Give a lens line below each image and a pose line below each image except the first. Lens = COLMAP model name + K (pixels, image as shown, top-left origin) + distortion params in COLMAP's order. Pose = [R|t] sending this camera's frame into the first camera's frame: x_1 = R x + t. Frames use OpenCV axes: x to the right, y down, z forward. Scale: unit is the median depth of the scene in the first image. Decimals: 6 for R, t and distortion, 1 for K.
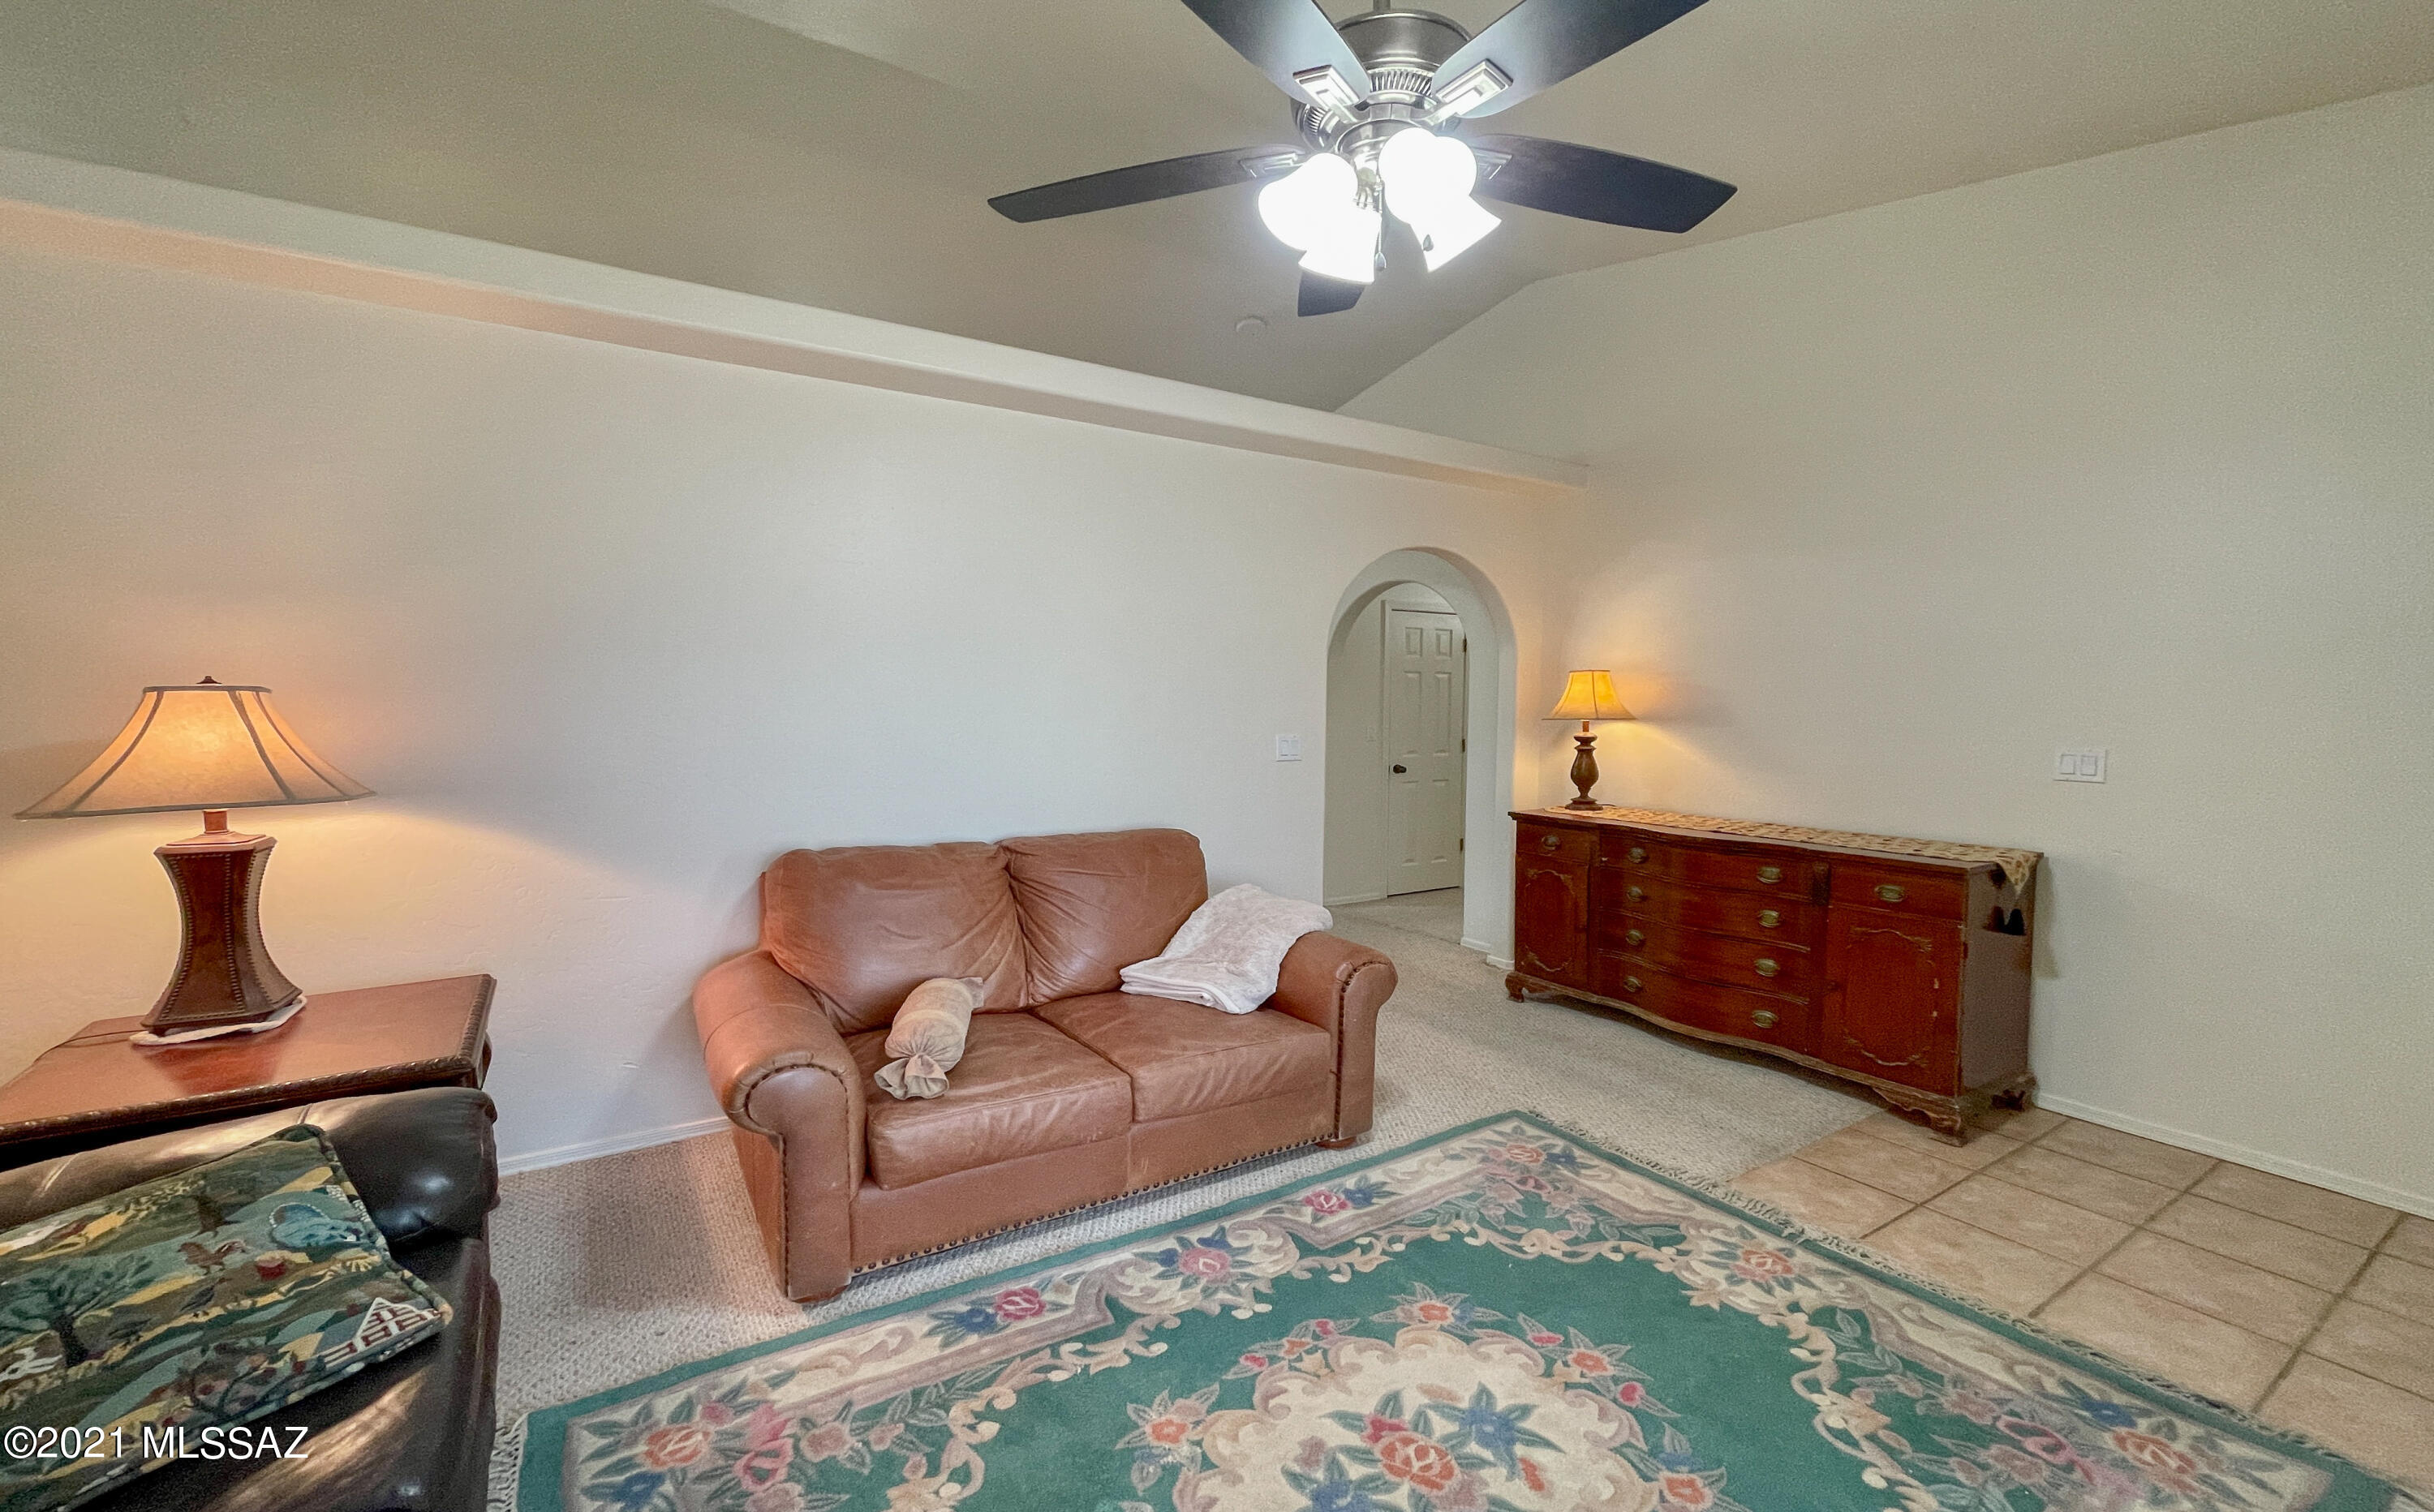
lens RADIAL K [[986.0, 0, 1217.0], [0, 986.0, 756.0], [0, 0, 1]] dist [0.001575, 0.000005]
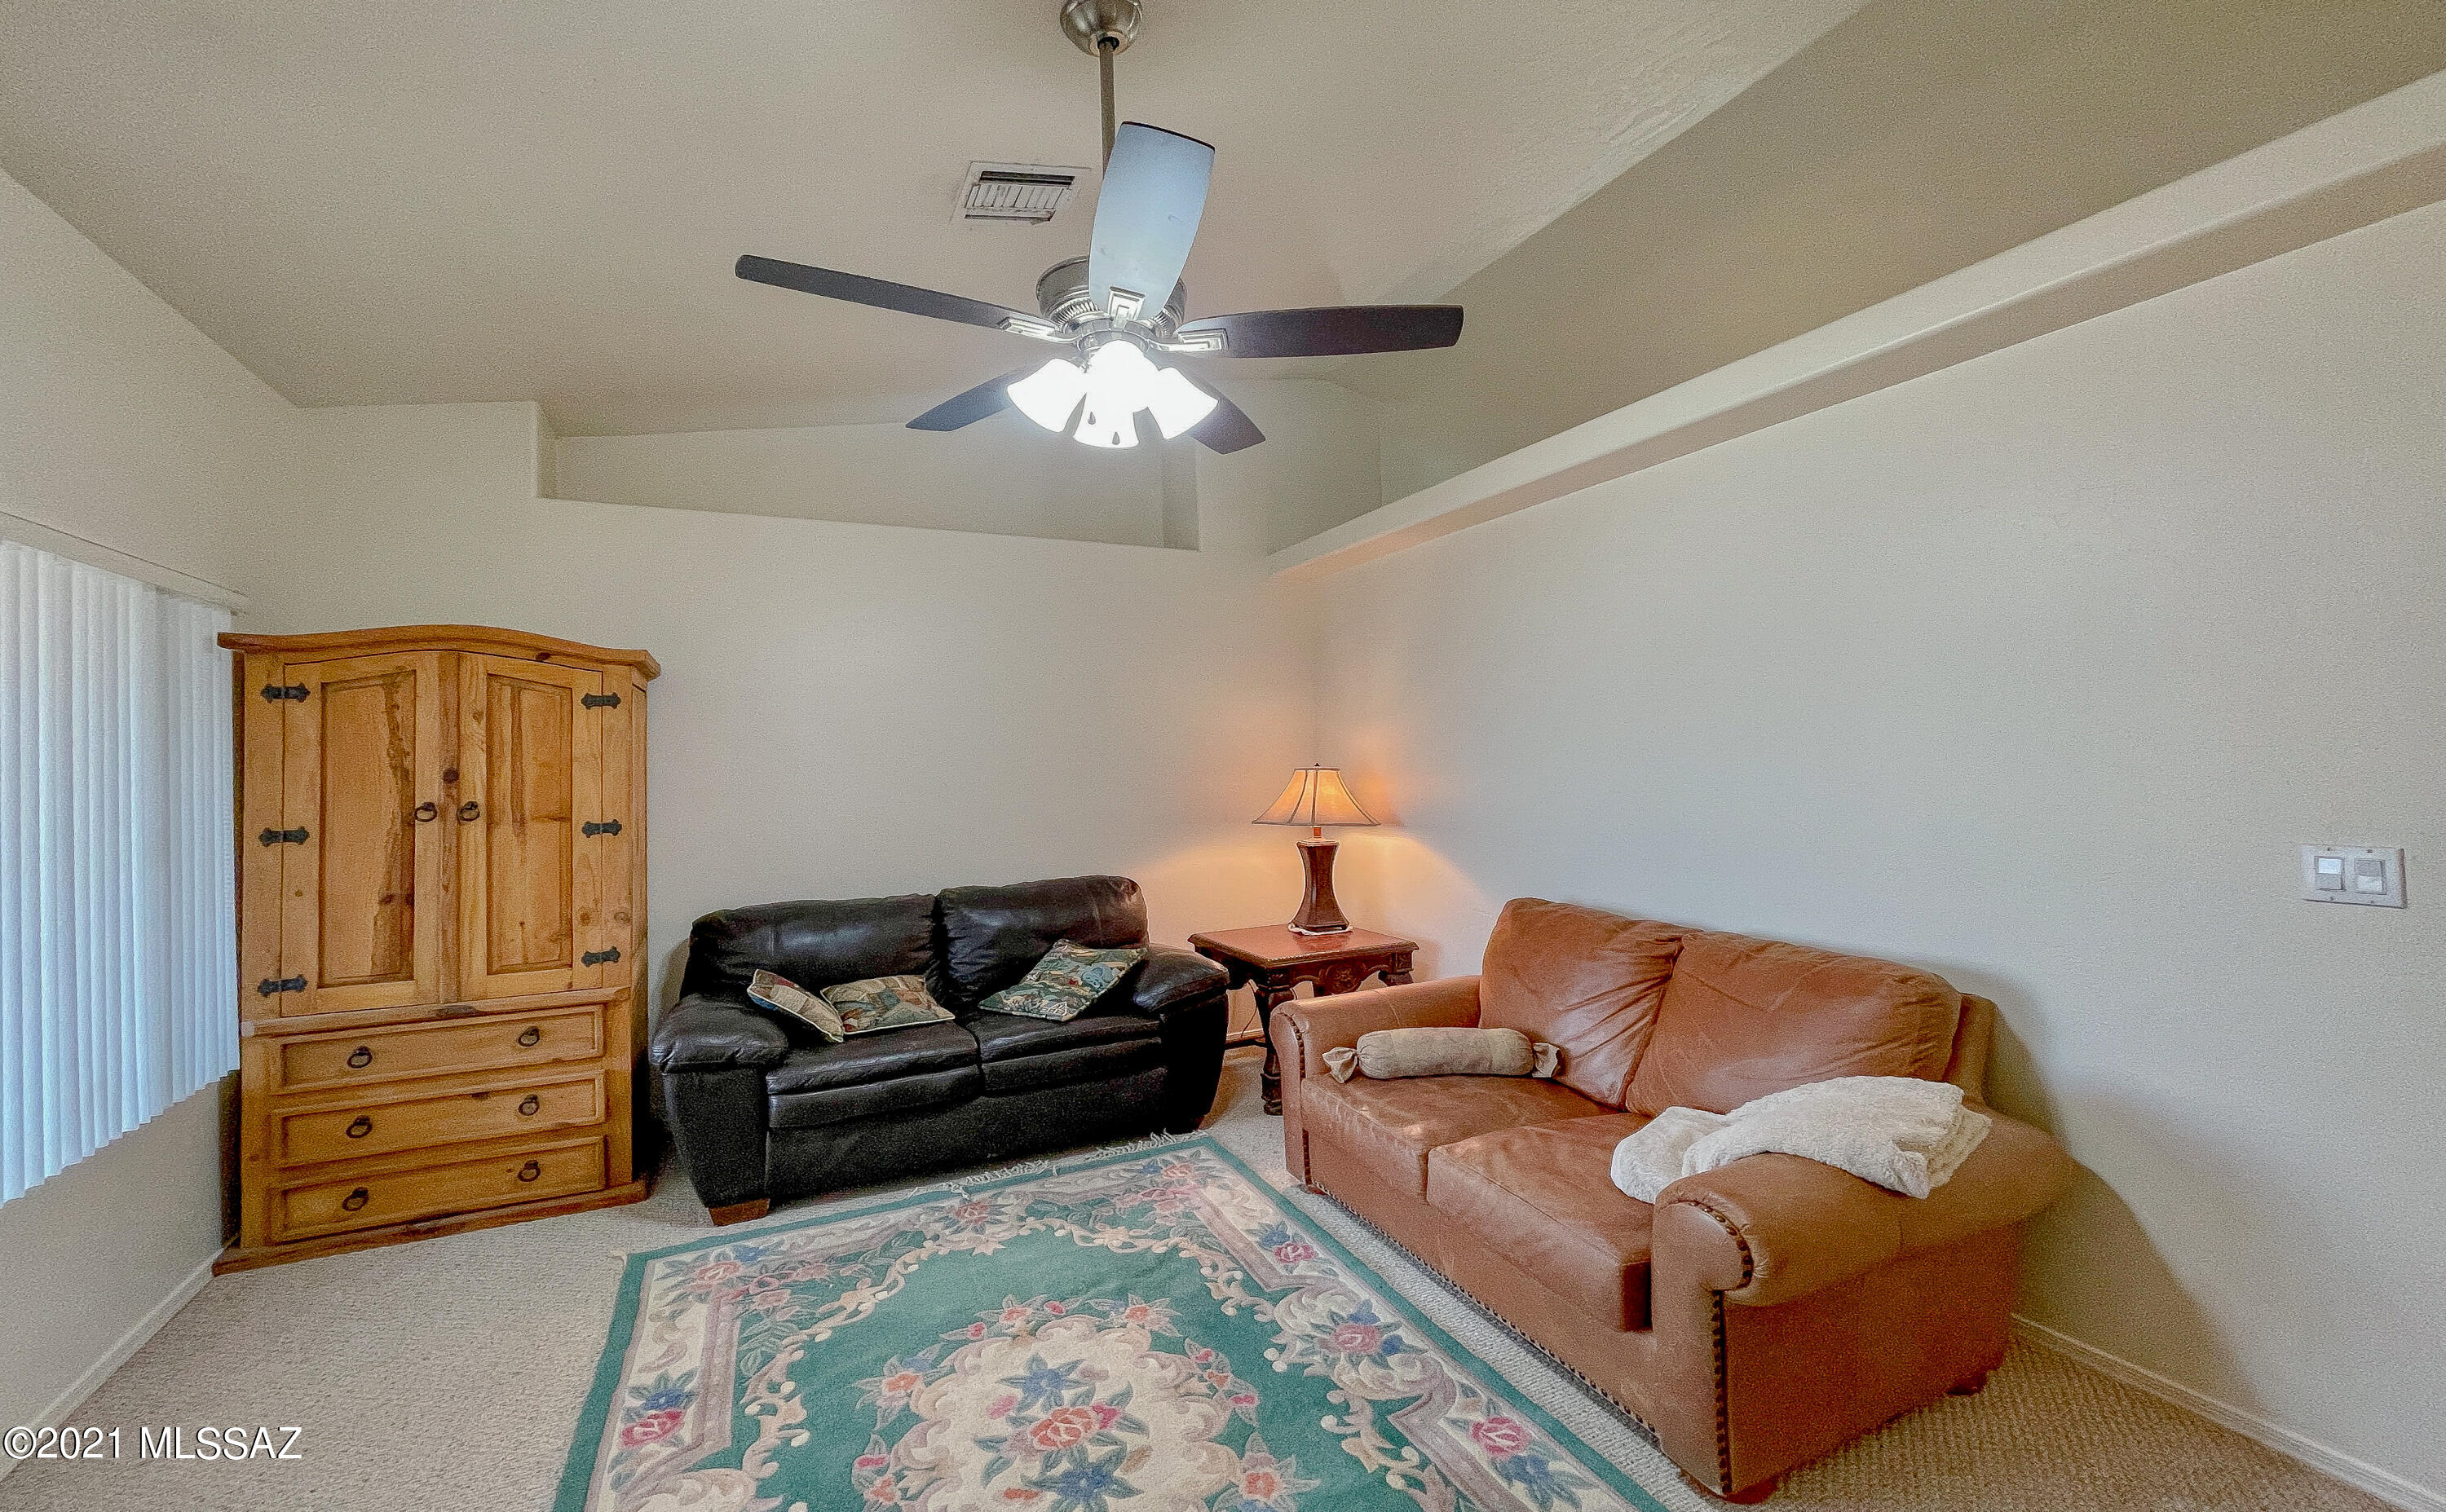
lens RADIAL K [[1005.3, 0, 1209.8], [0, 1005.3, 741.7], [0, 0, 1]] dist [0.000315, 0.000356]
pose [[-0.128212, -0.018055, -0.991582, 1.137274], [-0.027517, 0.999514, -0.014641, -0.087484], [0.991365, 0.025408, -0.128647, 1.056689]]
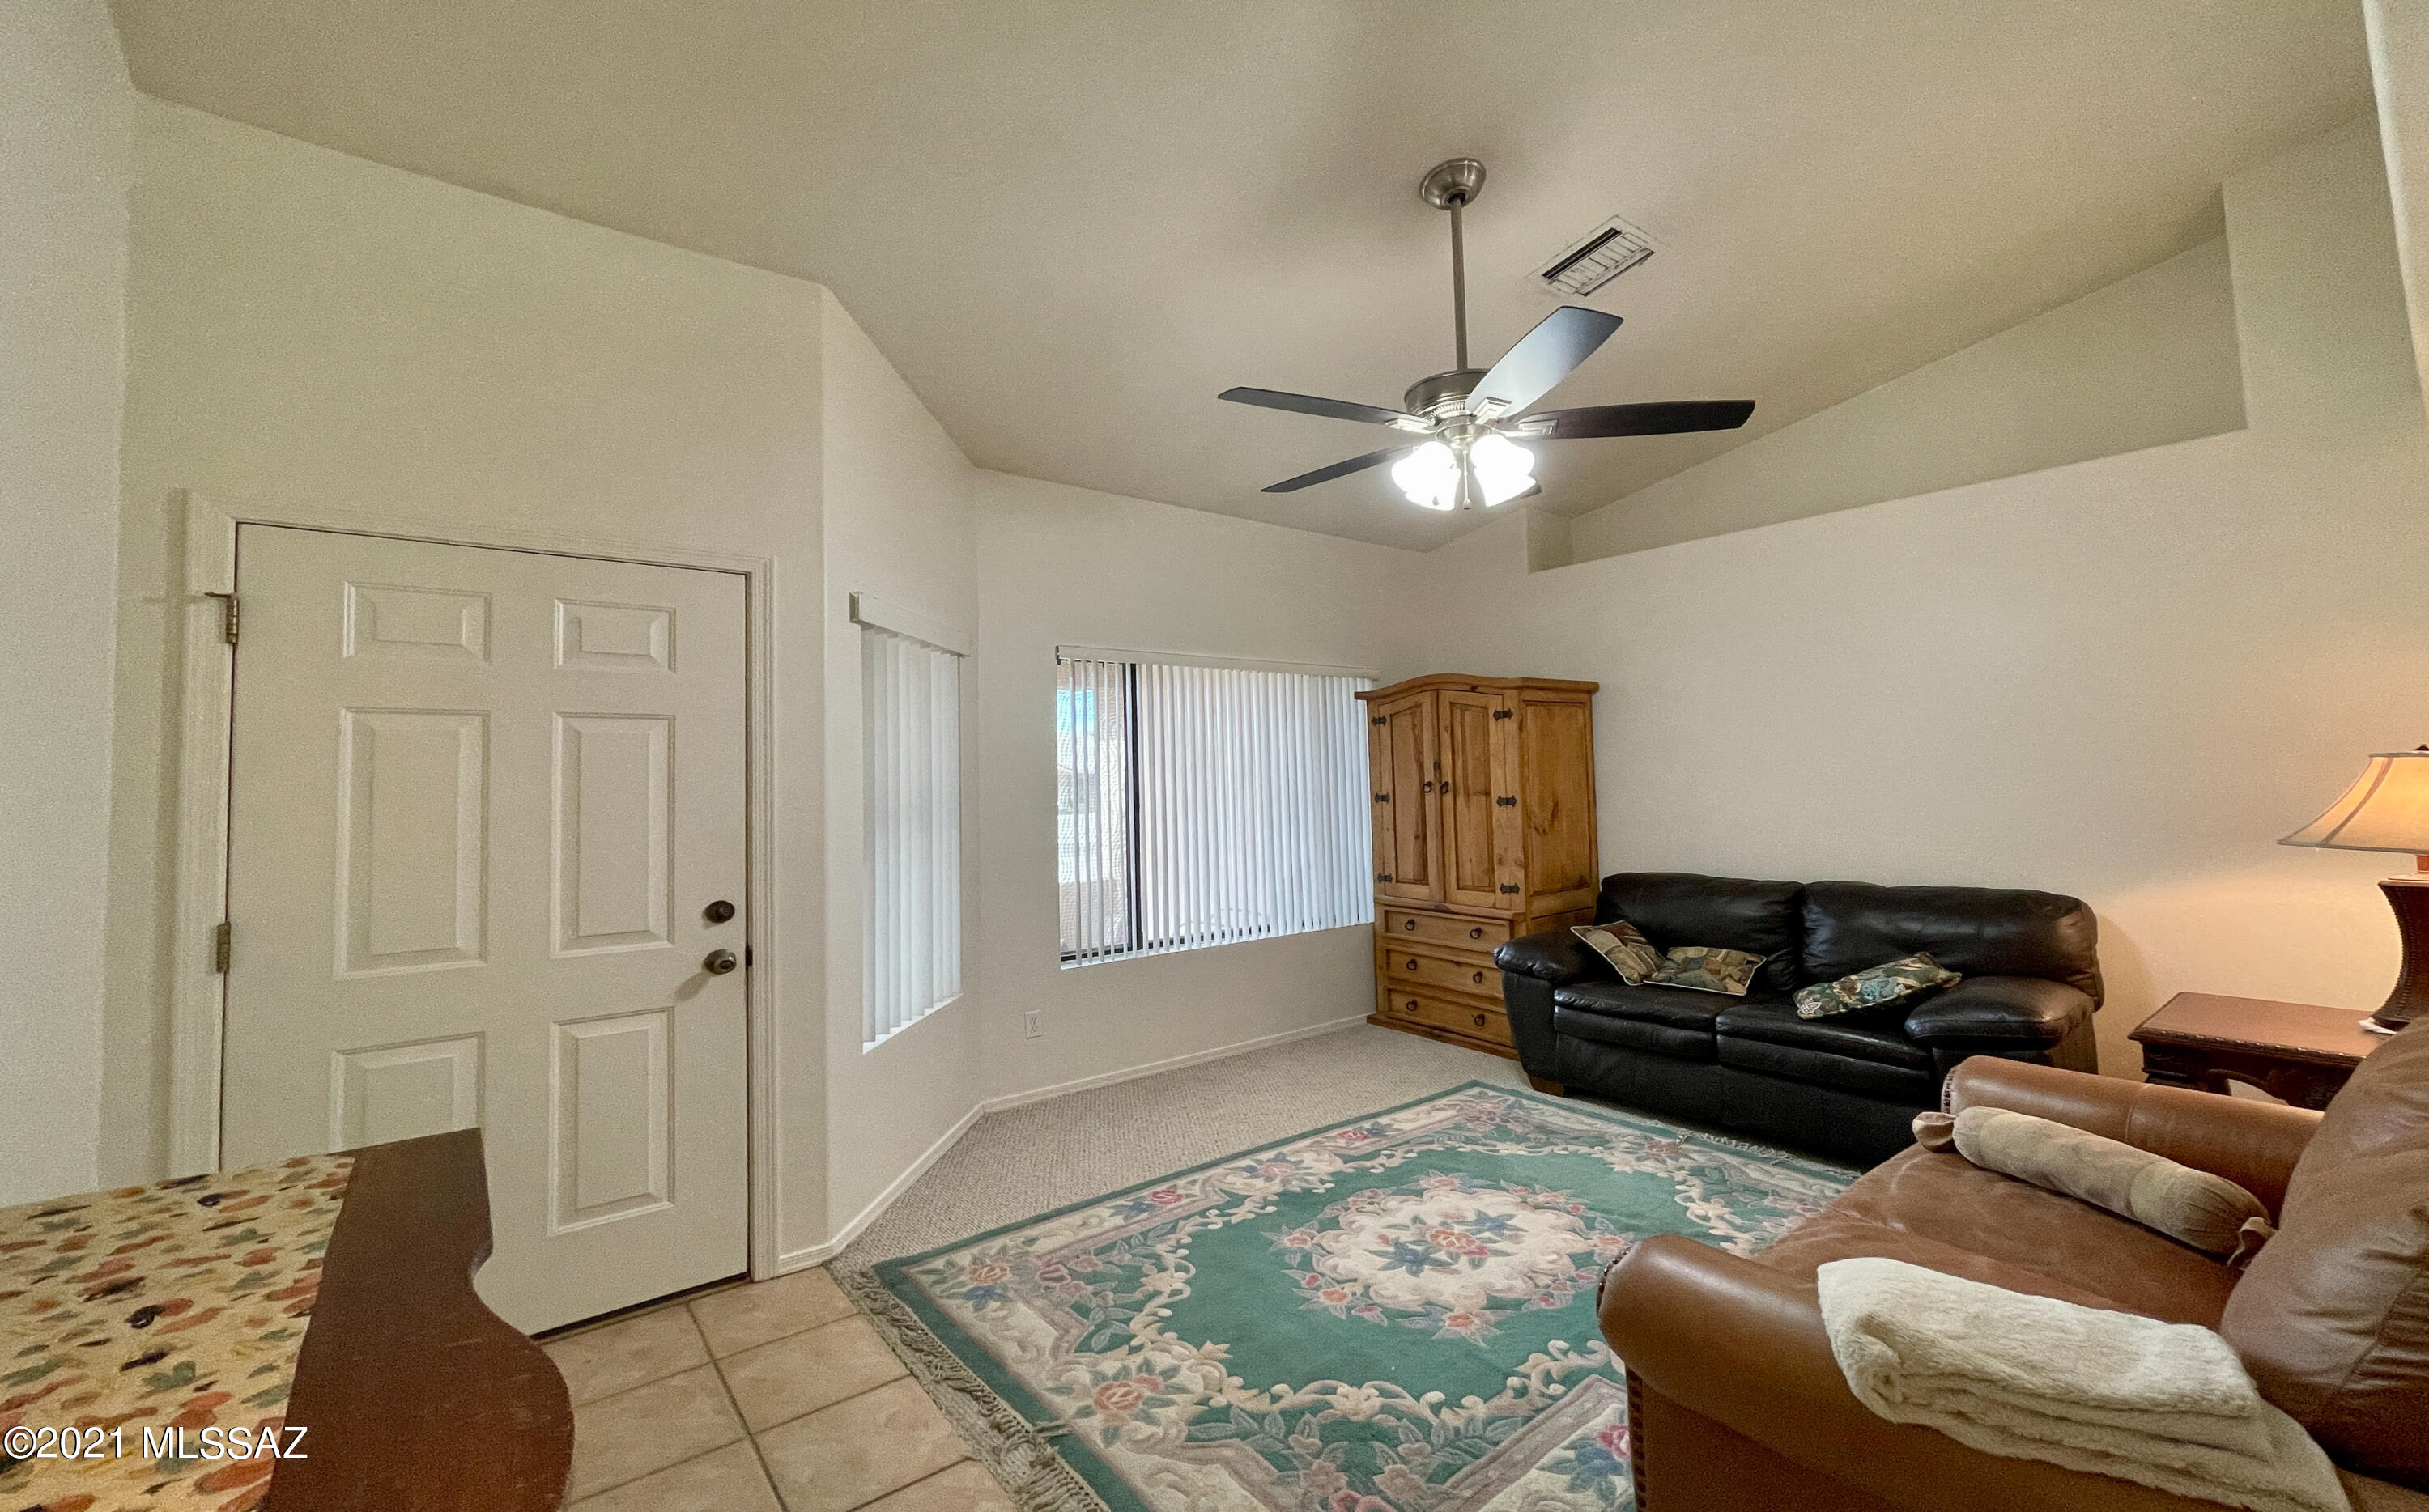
lens RADIAL K [[998.6, 0, 1210.0], [0, 998.6, 741.2], [0, 0, 1]] dist [-0.001902, -0.000108]
pose [[-0.995471, 0.010283, -0.094511, 0.608190], [0.009762, 0.999934, 0.005976, -0.107468], [0.094566, 0.005026, -0.995506, 2.110285]]
